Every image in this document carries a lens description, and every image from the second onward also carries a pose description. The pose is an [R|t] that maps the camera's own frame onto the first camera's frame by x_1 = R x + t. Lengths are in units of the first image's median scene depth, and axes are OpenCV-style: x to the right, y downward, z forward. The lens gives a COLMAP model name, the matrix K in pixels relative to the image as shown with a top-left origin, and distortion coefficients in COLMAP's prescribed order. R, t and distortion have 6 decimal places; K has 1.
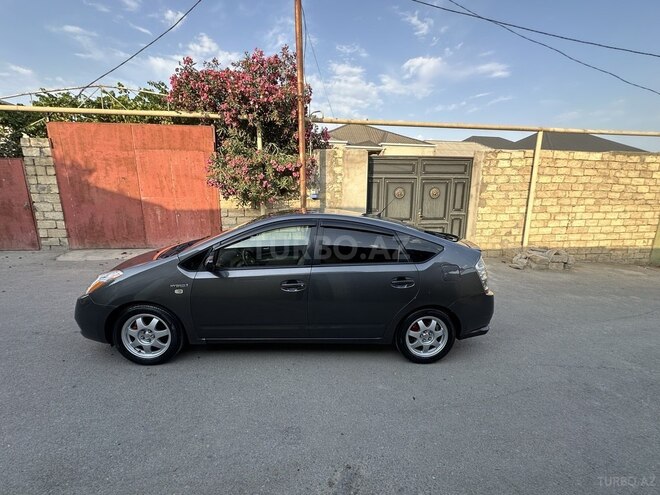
lens RADIAL K [[276.9, 0, 330.0], [0, 276.9, 247.5], [0, 0, 1]] dist [-0.001785, 0.000308]
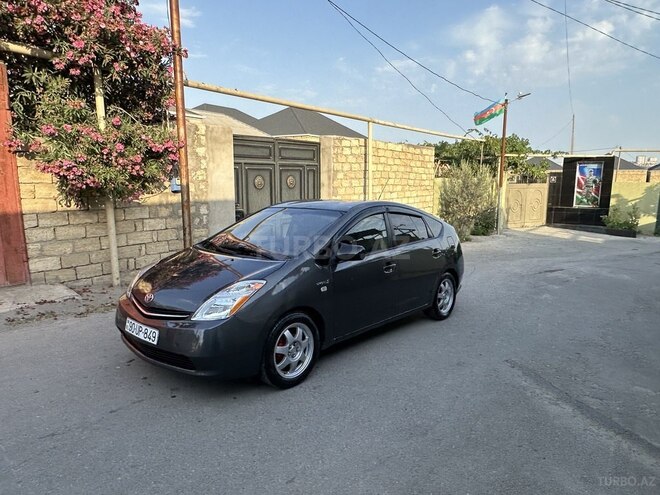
lens RADIAL K [[434.9, 0, 324.5], [0, 434.9, 252.6], [0, 0, 1]] dist [-0.006151, -0.001462]
pose [[0.713255, -0.121640, 0.690269, -0.516575], [0.145060, 0.989122, 0.024413, 0.000999], [-0.685730, 0.082718, 0.723141, -0.020797]]
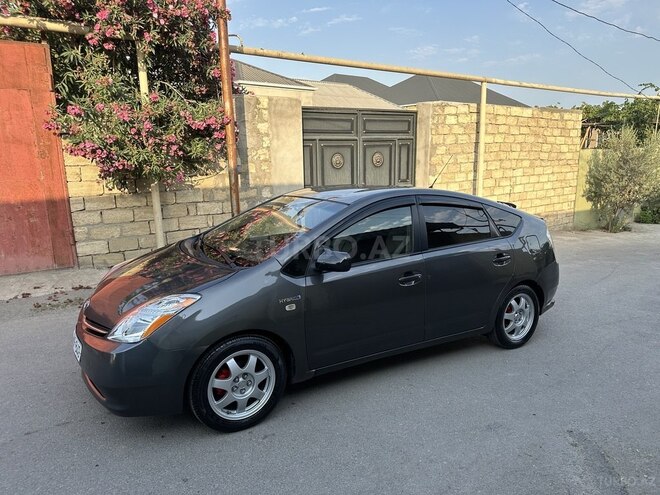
lens RADIAL K [[455.3, 0, 327.4], [0, 455.3, 252.7], [0, 0, 1]] dist [0.085658, -0.121218]
pose [[0.888805, -0.115641, 0.443455, -0.325132], [0.113585, 0.993035, 0.031301, -0.002381], [-0.443986, 0.022550, 0.895750, -0.031100]]
